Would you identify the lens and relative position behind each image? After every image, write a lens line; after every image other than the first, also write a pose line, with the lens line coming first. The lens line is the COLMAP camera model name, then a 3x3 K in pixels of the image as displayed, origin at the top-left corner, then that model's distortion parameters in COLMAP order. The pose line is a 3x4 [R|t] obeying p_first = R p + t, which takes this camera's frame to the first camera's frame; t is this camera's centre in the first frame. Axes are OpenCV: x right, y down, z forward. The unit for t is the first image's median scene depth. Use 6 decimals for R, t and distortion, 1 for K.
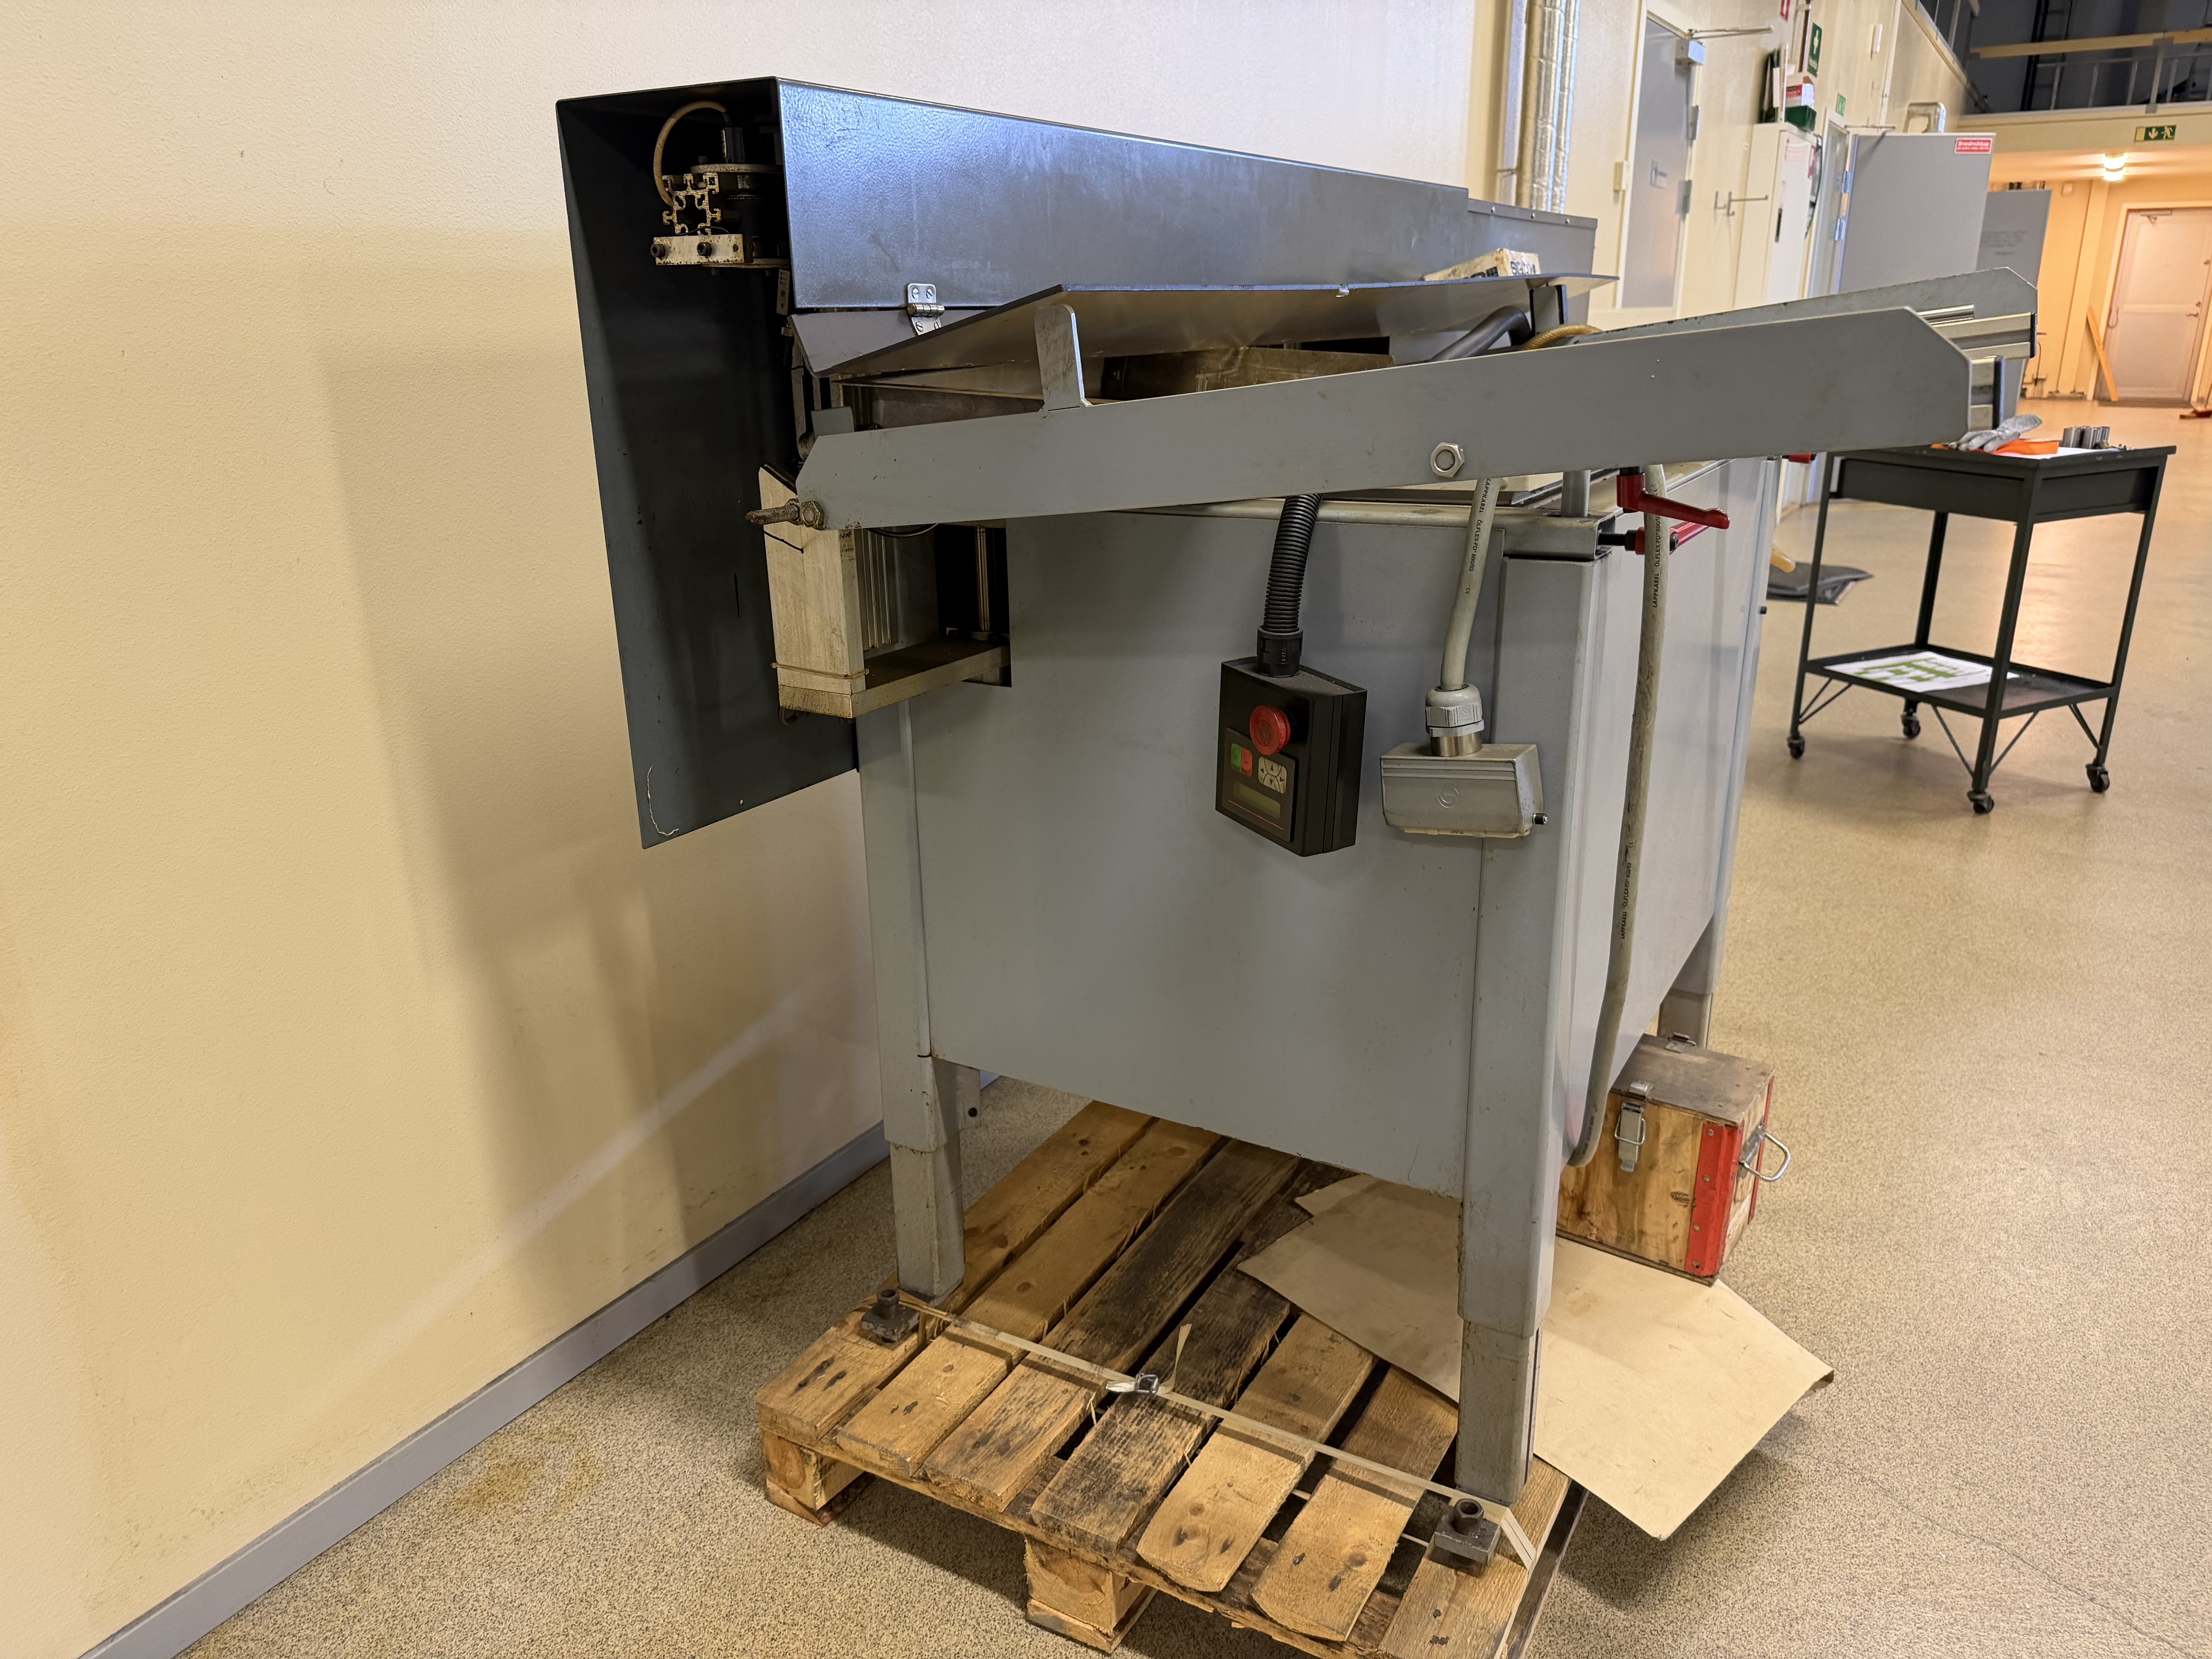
lens RADIAL K [[1543.5, 0, 1106.0], [0, 1543.5, 829.5], [0, 0, 1]] dist [-0.006495, -0.005569]
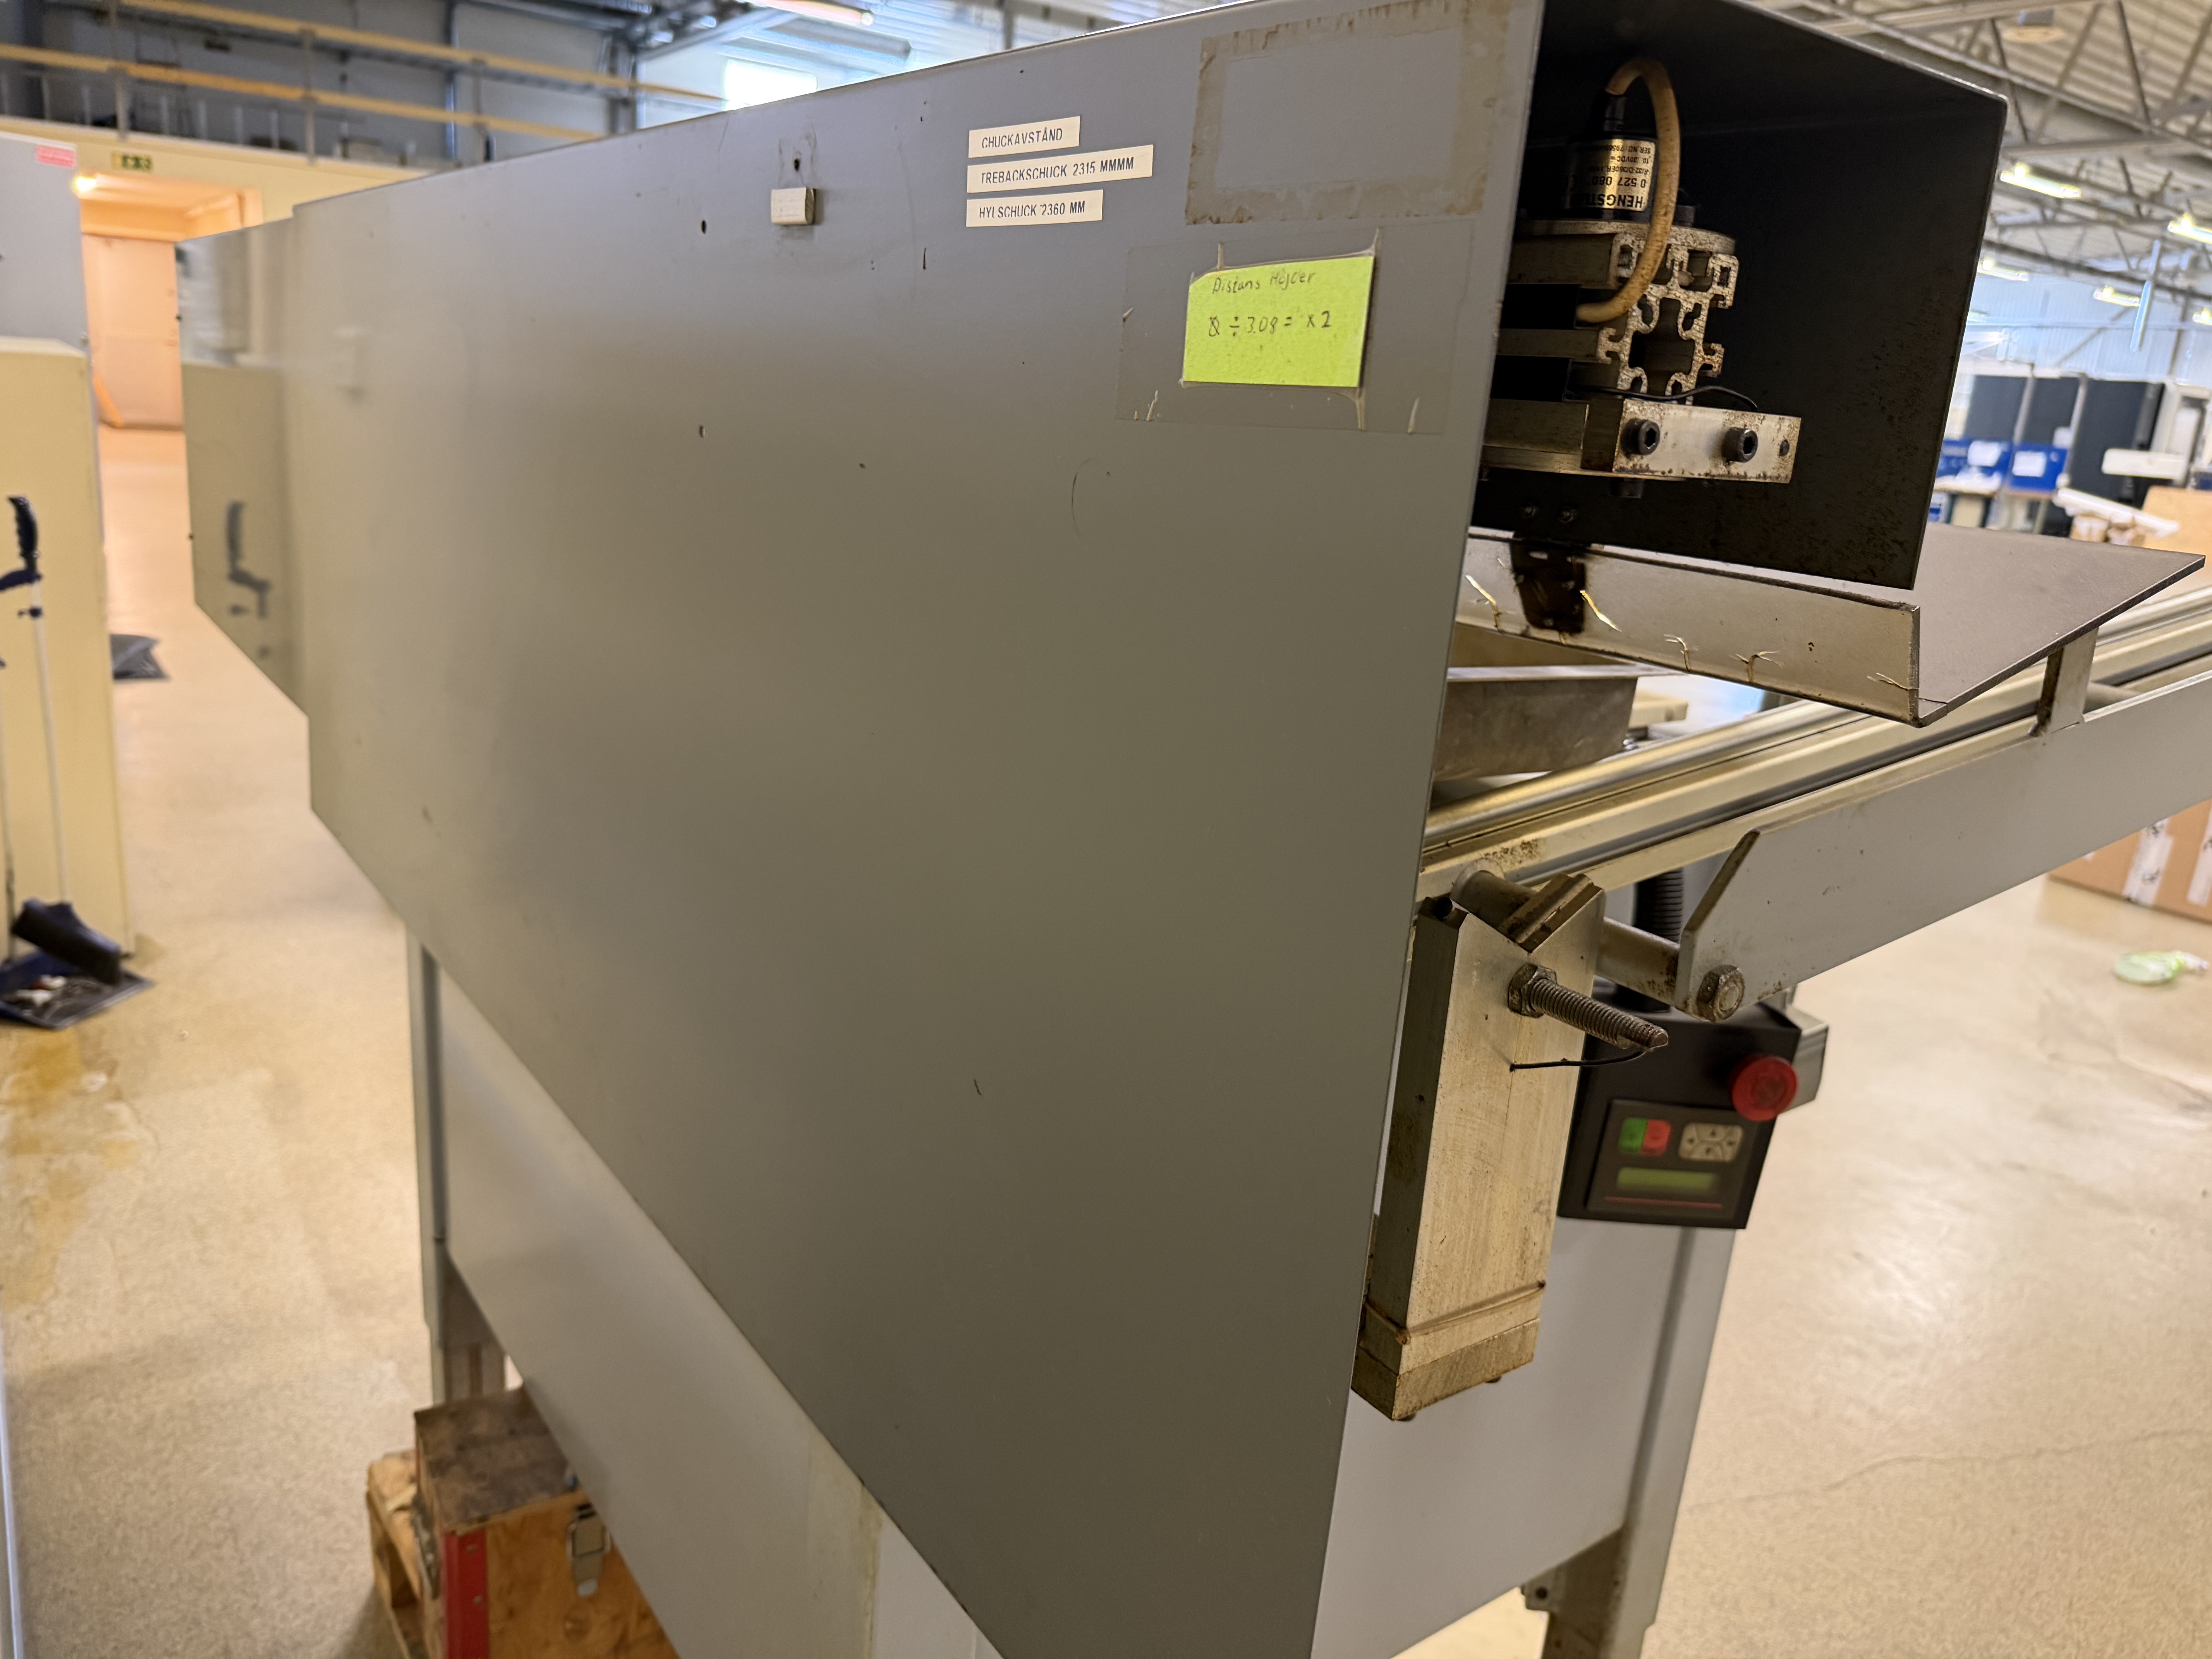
lens RADIAL K [[1585.0, 0, 1106.0], [0, 1585.0, 829.5], [0, 0, 1]] dist [0.000955, -0.004237]
pose [[0.392481, -0.203471, 0.896972, -0.650447], [0.220729, 0.967561, 0.122901, -0.333597], [-0.892881, 0.149751, 0.424661, 0.897645]]
